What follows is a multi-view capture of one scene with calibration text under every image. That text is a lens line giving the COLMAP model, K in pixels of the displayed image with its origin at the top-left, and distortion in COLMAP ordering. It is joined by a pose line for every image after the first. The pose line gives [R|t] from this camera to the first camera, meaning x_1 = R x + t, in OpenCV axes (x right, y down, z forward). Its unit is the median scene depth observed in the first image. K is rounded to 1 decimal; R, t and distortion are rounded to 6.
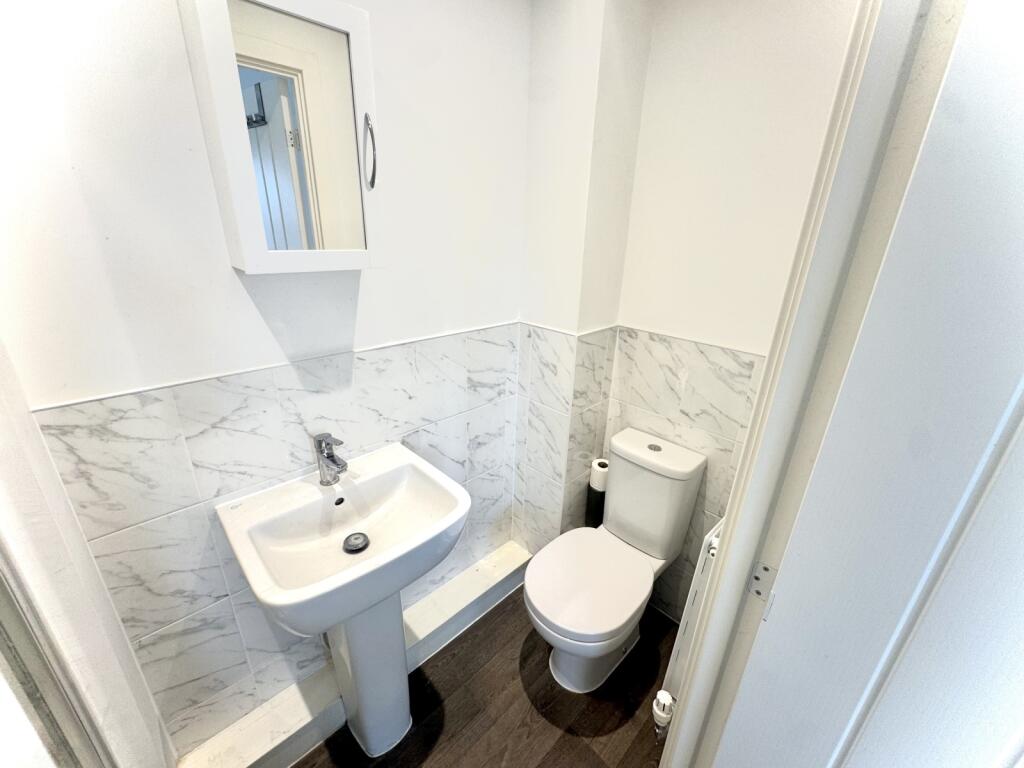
lens RADIAL K [[412.3, 0, 512.6], [0, 412.3, 383.2], [0, 0, 1]] dist [-0.002814, -0.000396]
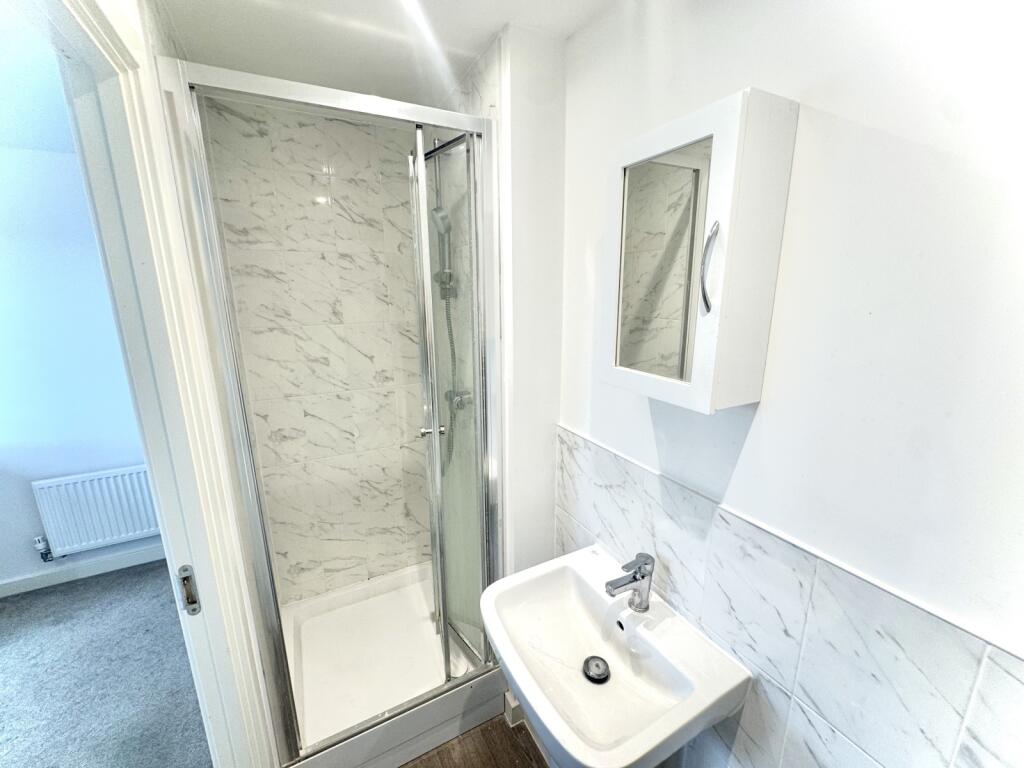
lens RADIAL K [[412.3, 0, 513.0], [0, 412.3, 384.7], [0, 0, 1]] dist [-0.002814, -0.000396]
pose [[-0.279596, 0.194772, -0.940154, 0.470442], [-0.341365, 0.895059, 0.286949, -0.433600], [0.897383, 0.401166, -0.183767, 0.839708]]
